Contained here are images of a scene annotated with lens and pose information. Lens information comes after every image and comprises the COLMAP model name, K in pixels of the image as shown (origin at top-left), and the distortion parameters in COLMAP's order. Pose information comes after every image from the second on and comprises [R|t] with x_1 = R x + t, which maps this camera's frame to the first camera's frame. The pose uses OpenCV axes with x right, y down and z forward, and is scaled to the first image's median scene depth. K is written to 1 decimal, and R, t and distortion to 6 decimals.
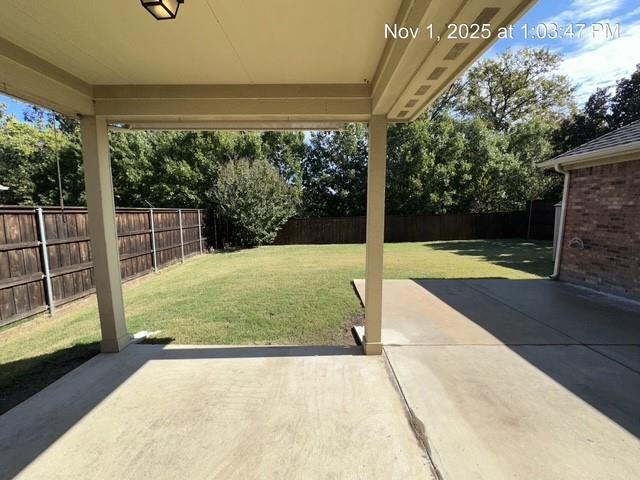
lens RADIAL K [[253.8, 0, 324.7], [0, 253.8, 239.6], [0, 0, 1]] dist [-0.003033, 0.000266]
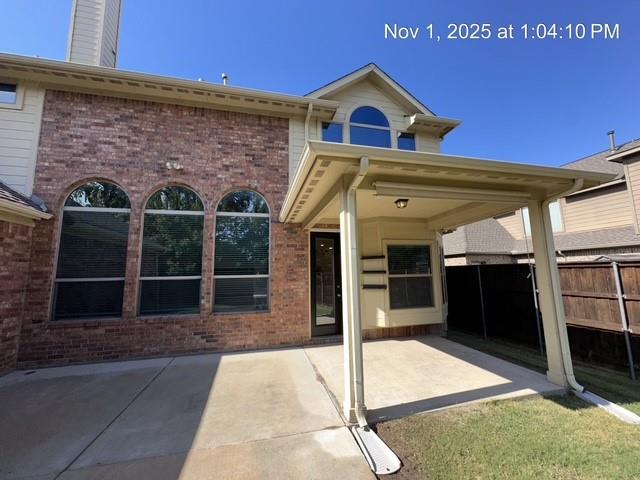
lens RADIAL K [[253.8, 0, 318.8], [0, 253.8, 237.6], [0, 0, 1]] dist [-0.003033, 0.000266]
pose [[-0.973994, -0.014590, -0.226103, 0.097540], [-0.008547, 0.999580, -0.027683, -0.036728], [0.226412, -0.025031, -0.973710, 0.342520]]
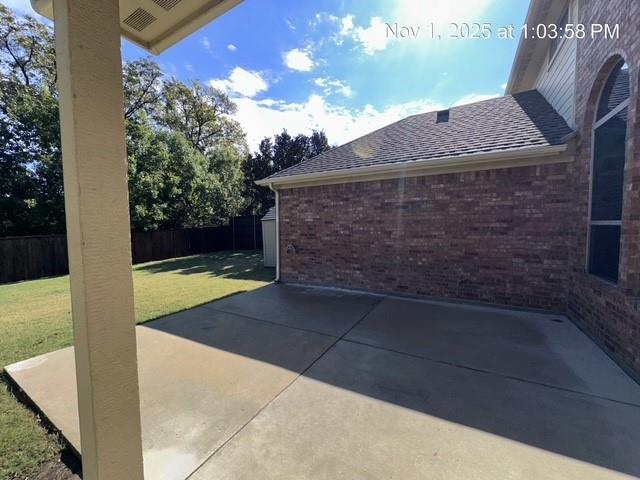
lens RADIAL K [[253.8, 0, 318.0], [0, 253.8, 239.3], [0, 0, 1]] dist [-0.003033, 0.000266]
pose [[0.507116, -0.053610, 0.860209, 0.006092], [0.110281, 0.993896, -0.003072, -0.005422], [-0.854793, 0.096422, 0.509933, 0.088336]]
